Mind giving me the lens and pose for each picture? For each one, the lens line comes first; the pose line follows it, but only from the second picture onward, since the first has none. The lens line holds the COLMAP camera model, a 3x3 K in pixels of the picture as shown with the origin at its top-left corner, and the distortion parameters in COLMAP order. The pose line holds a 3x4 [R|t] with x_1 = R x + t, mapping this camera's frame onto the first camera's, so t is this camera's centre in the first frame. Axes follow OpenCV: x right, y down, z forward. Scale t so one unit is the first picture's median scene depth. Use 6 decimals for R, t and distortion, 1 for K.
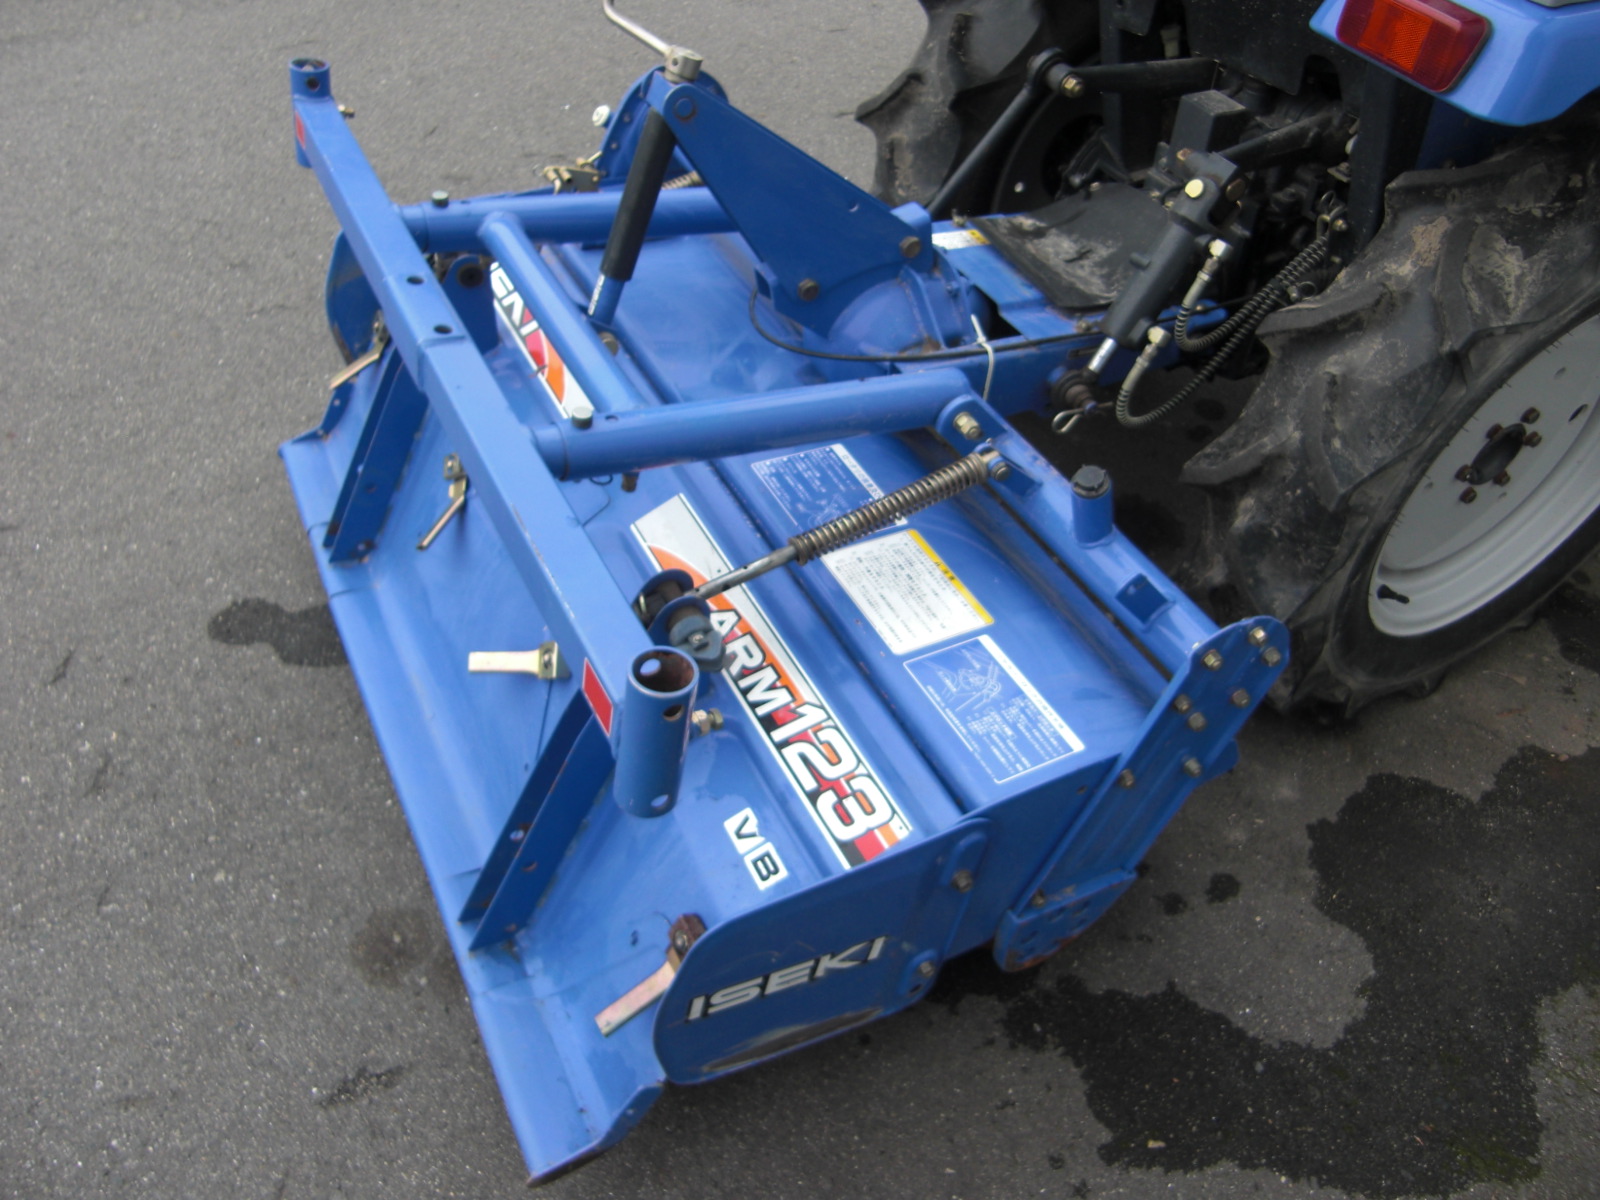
lens RADIAL K [[1281.1, 0, 790.1], [0, 1281.1, 613.3], [0, 0, 1]] dist [-0.104144, 0.087333]
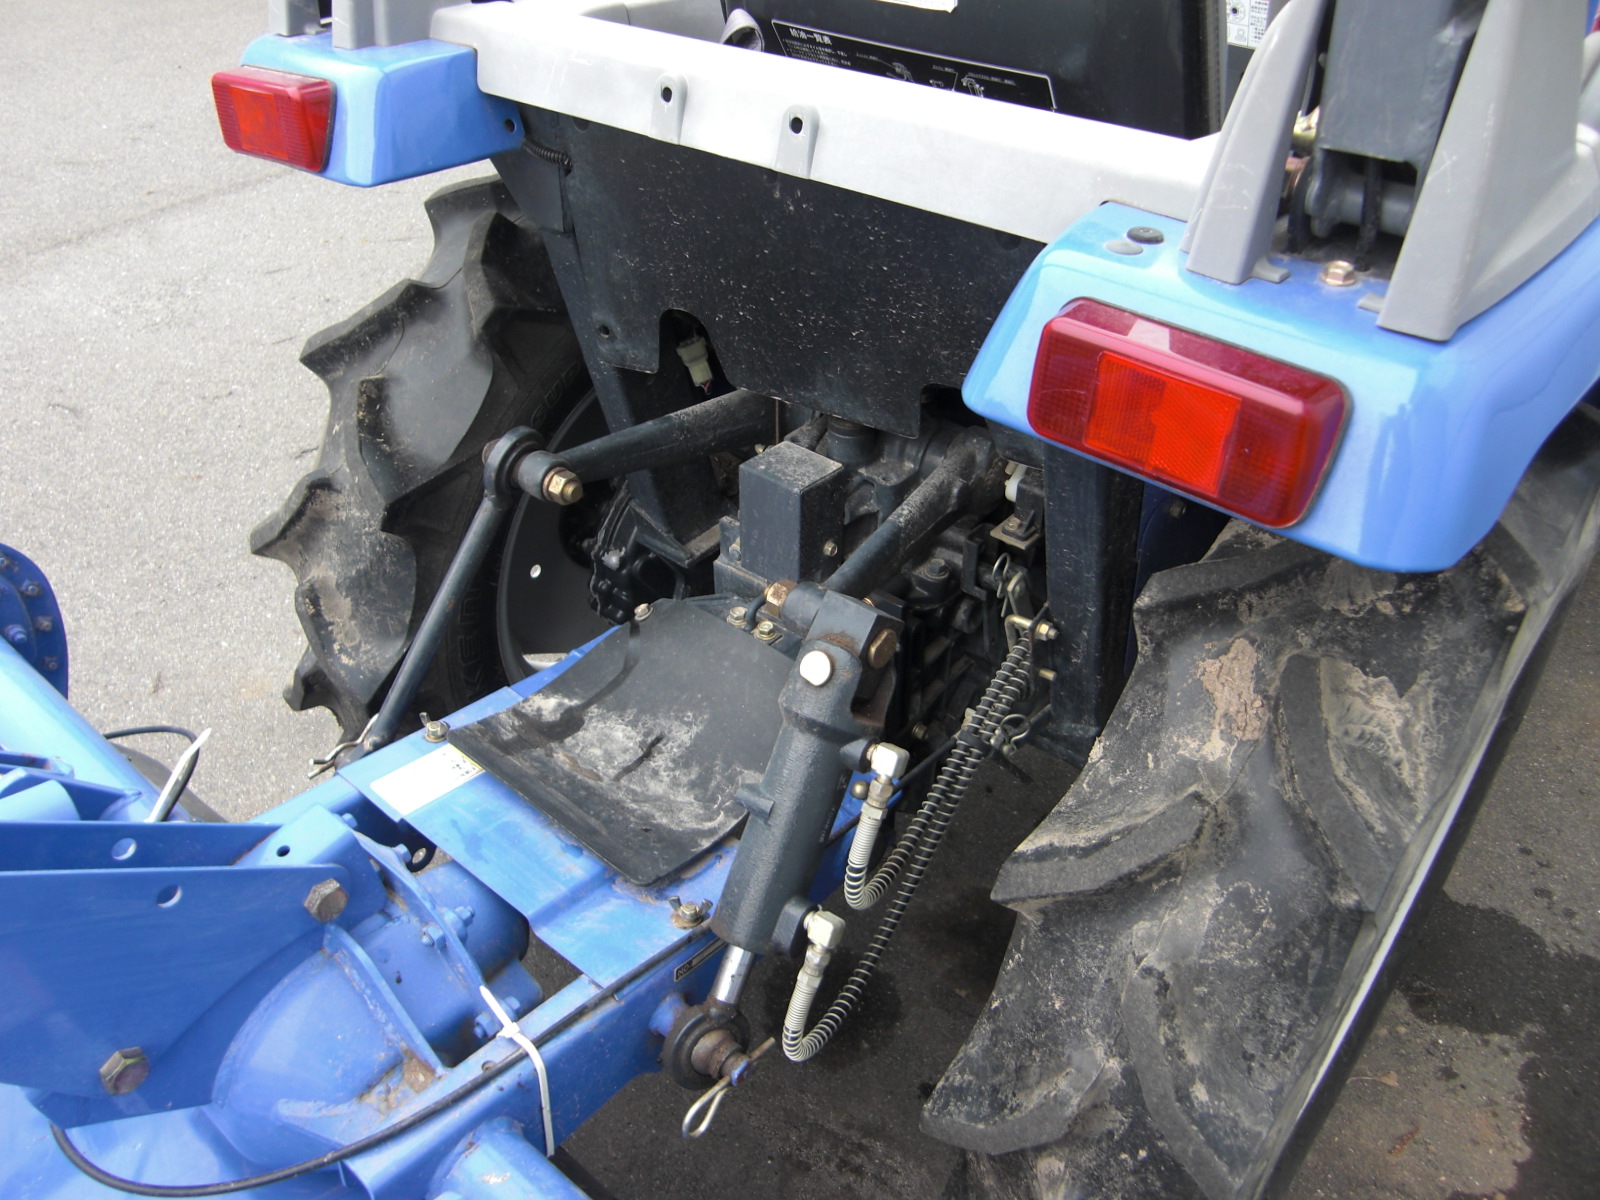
lens RADIAL K [[1281.1, 0, 806.7], [0, 1281.1, 594.7], [0, 0, 1]] dist [-0.104144, 0.087333]
pose [[0.922613, -0.236521, 0.304701, 0.142317], [0.282434, 0.952245, -0.116021, -0.280734], [-0.262709, 0.193100, 0.945355, 0.426300]]
